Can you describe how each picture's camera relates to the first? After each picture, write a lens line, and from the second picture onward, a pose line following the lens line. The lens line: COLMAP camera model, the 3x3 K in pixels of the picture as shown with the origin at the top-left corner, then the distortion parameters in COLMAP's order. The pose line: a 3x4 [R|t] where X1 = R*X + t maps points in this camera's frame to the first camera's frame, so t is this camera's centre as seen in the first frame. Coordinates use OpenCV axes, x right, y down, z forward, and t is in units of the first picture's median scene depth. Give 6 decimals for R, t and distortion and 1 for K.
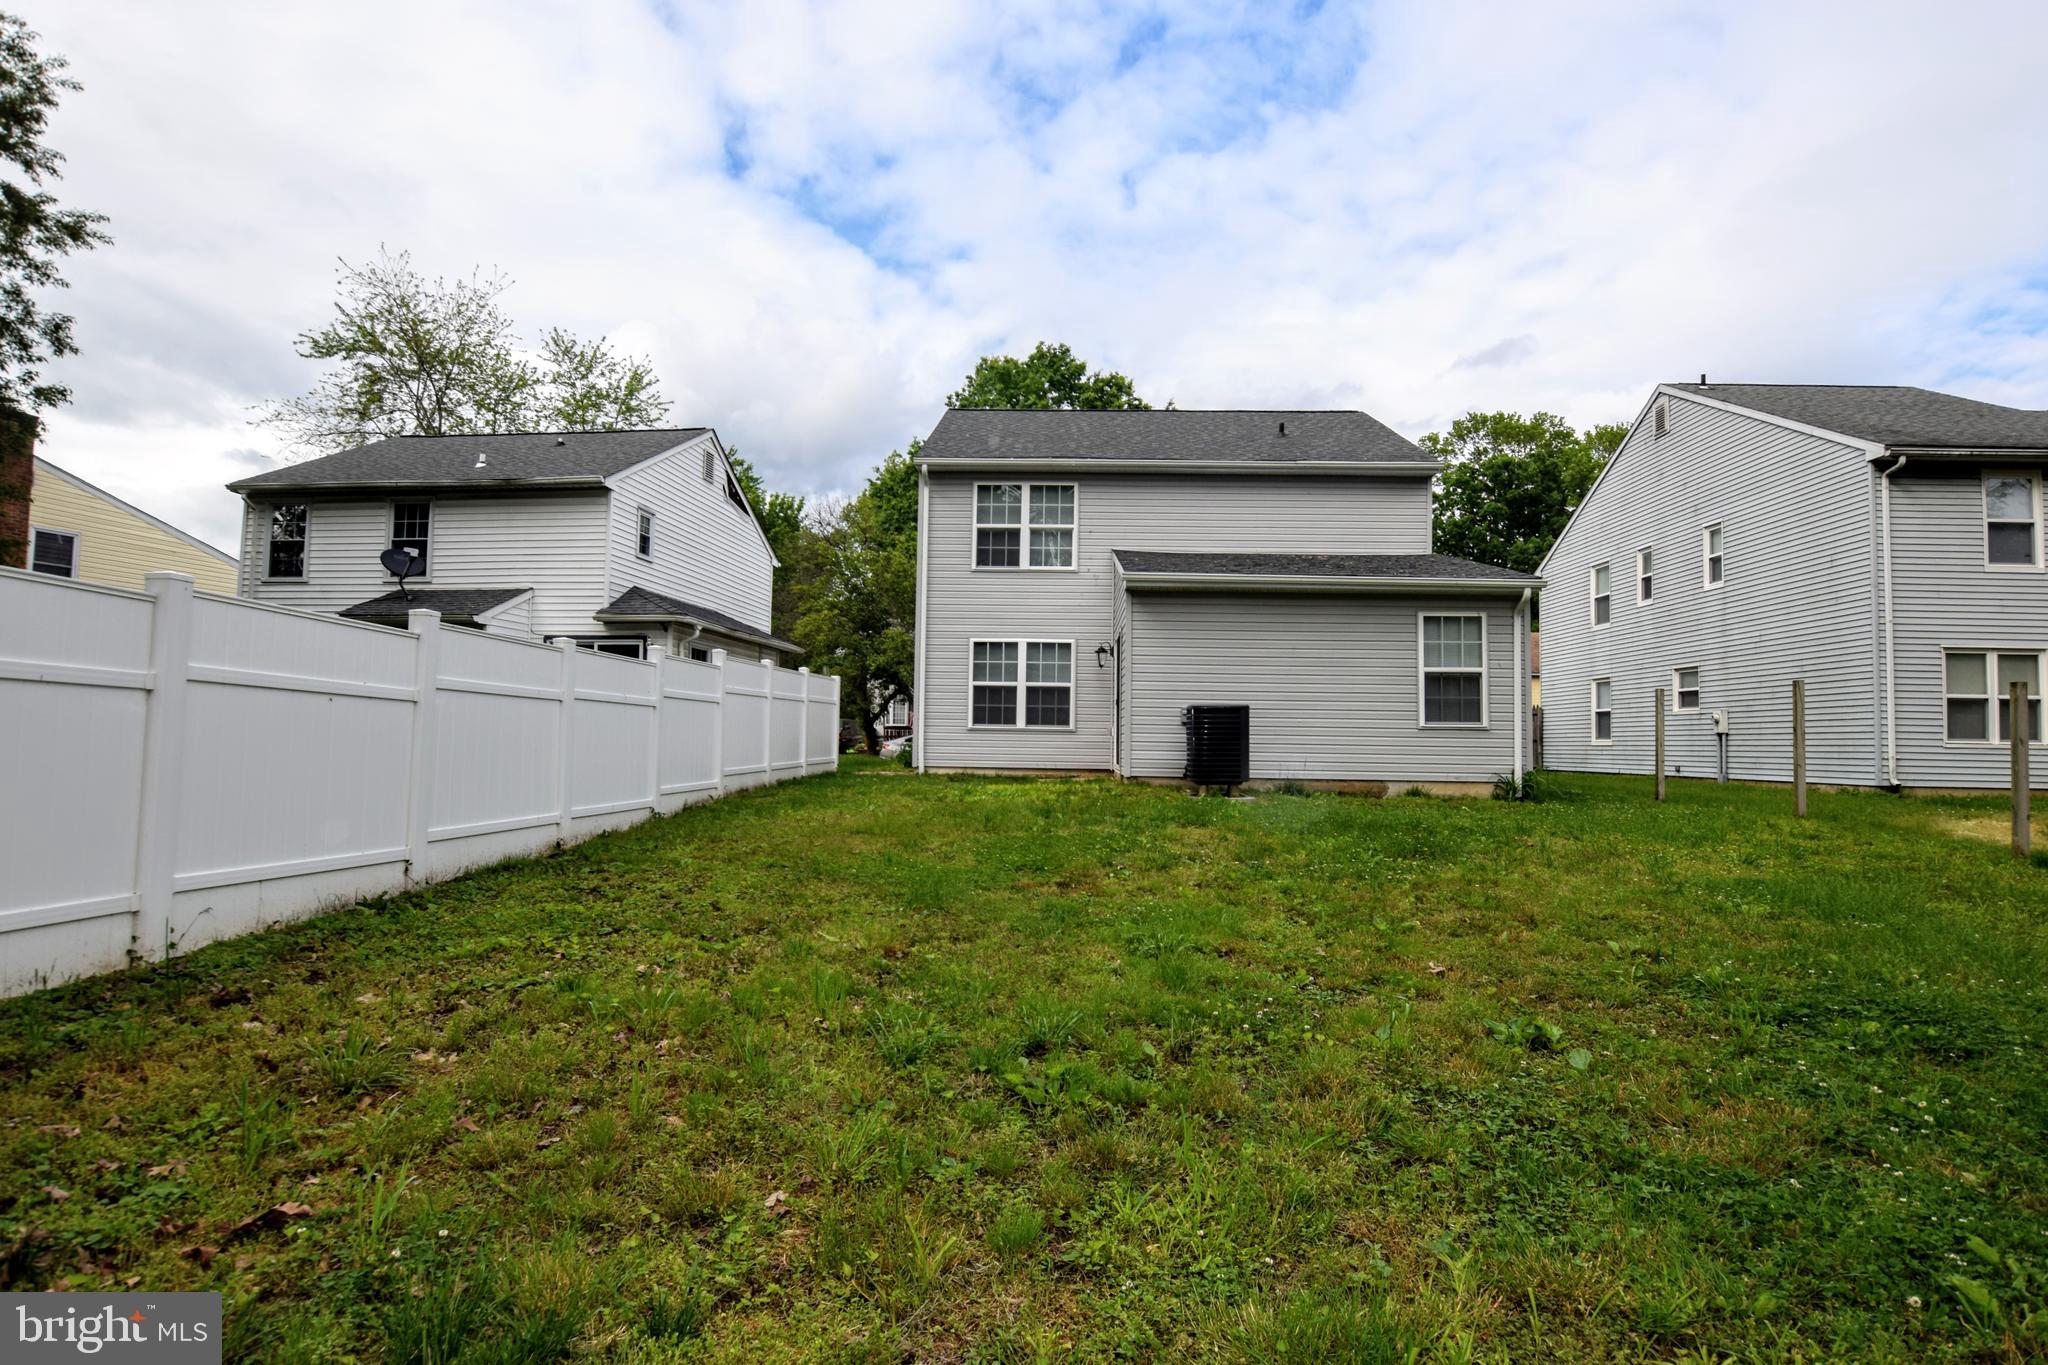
lens RADIAL K [[1068.7, 0, 1027.2], [0, 1068.7, 687.2], [0, 0, 1]] dist [-0.022608, 0.001683]
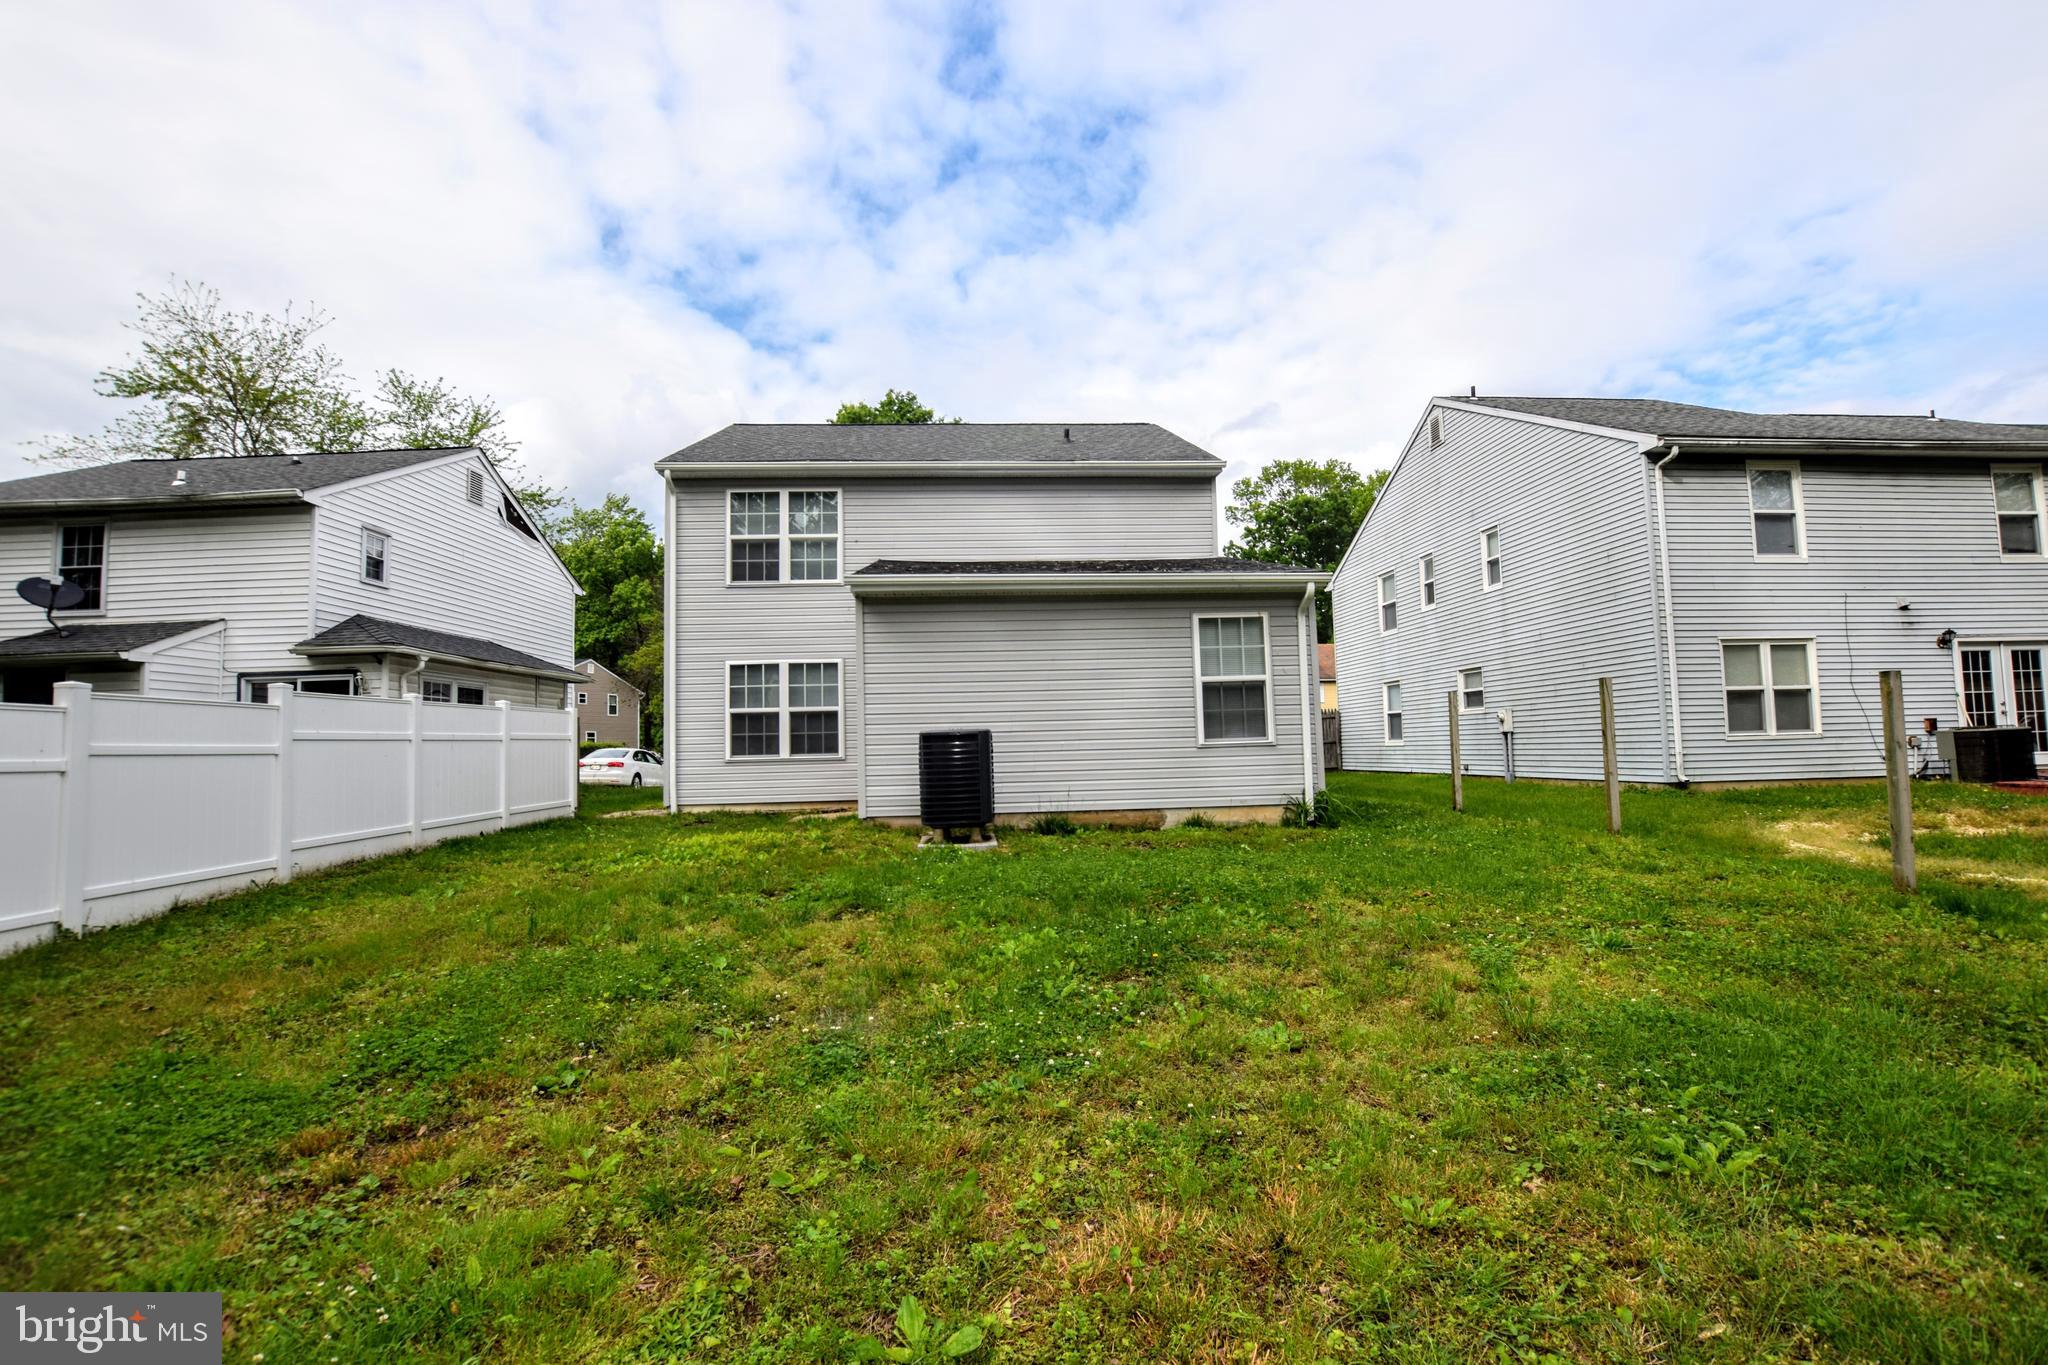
lens RADIAL K [[902.8, 0, 1025.2], [0, 902.8, 686.8], [0, 0, 1]] dist [-0.028362, 0.001837]
pose [[0.993245, -0.033546, 0.111085, 0.112351], [0.035454, 0.999255, -0.015240, -0.003324], [-0.110491, 0.019075, 0.993694, 0.215080]]
